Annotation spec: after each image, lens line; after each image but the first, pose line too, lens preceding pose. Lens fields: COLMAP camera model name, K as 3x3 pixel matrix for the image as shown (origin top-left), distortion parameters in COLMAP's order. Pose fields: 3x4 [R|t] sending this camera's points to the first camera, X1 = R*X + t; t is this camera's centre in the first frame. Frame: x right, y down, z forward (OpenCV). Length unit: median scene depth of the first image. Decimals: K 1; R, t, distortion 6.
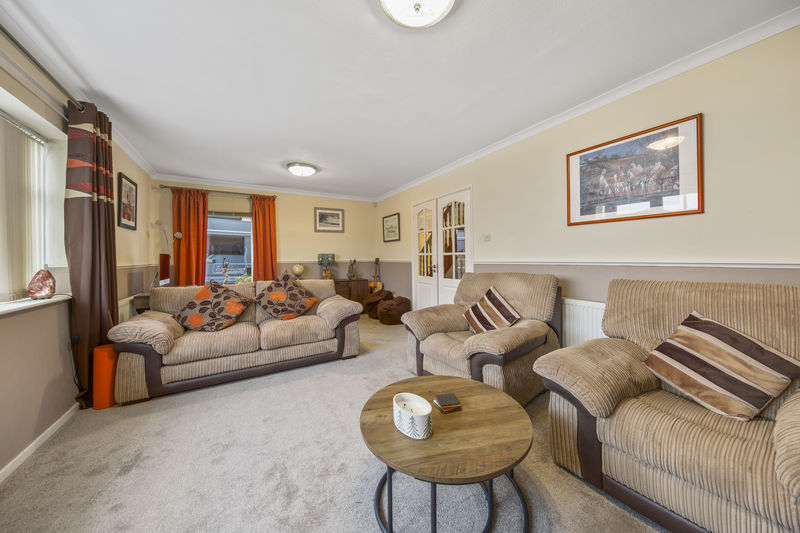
lens RADIAL K [[271.7, 0, 402.1], [0, 271.7, 256.9], [0, 0, 1]] dist [0.000211, -0.000158]
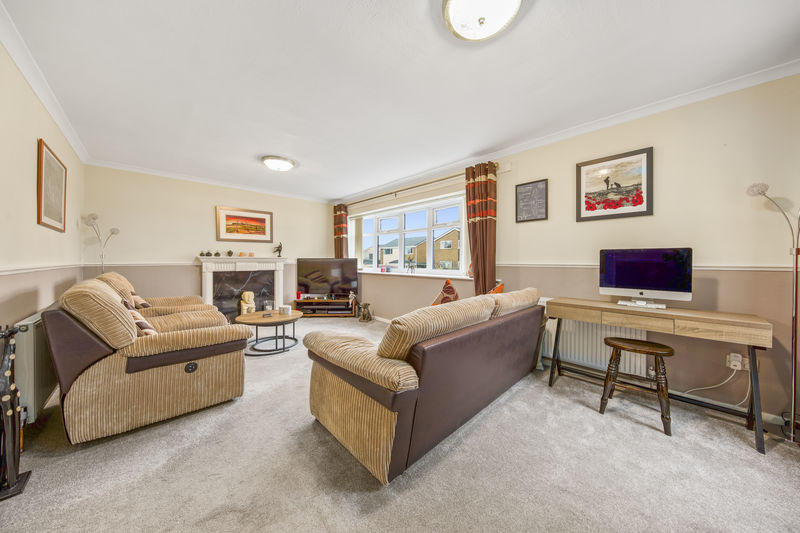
lens RADIAL K [[261.3, 0, 403.7], [0, 261.3, 258.2], [0, 0, 1]] dist [-0.000697, -0.000395]
pose [[-0.974433, 0.003901, -0.224643, -0.245856], [0.006561, 0.999917, -0.011095, 0.019637], [0.224581, -0.012285, -0.974378, 1.651888]]
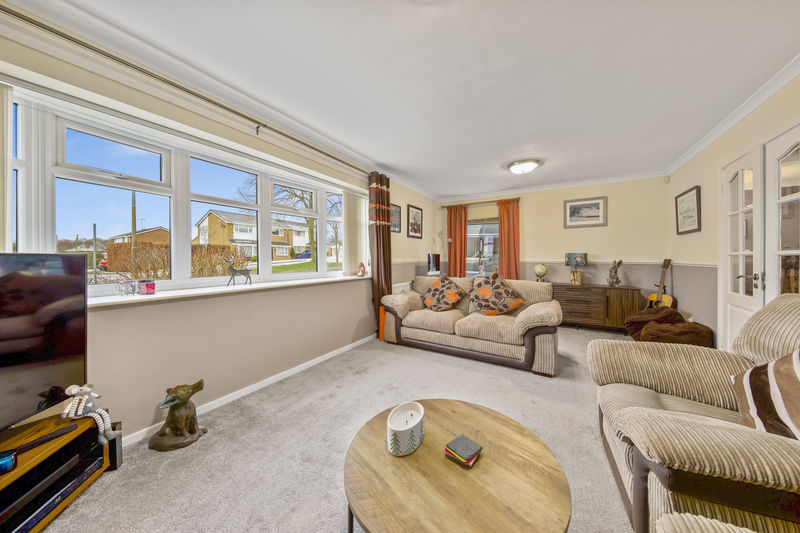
lens RADIAL K [[261.3, 0, 403.7], [0, 261.3, 258.2], [0, 0, 1]] dist [-0.000697, -0.000395]
pose [[0.463035, 0.013152, -0.886242, 0.322020], [-0.005251, 0.999913, 0.012095, -0.003578], [0.886324, -0.000947, 0.463064, 0.226329]]
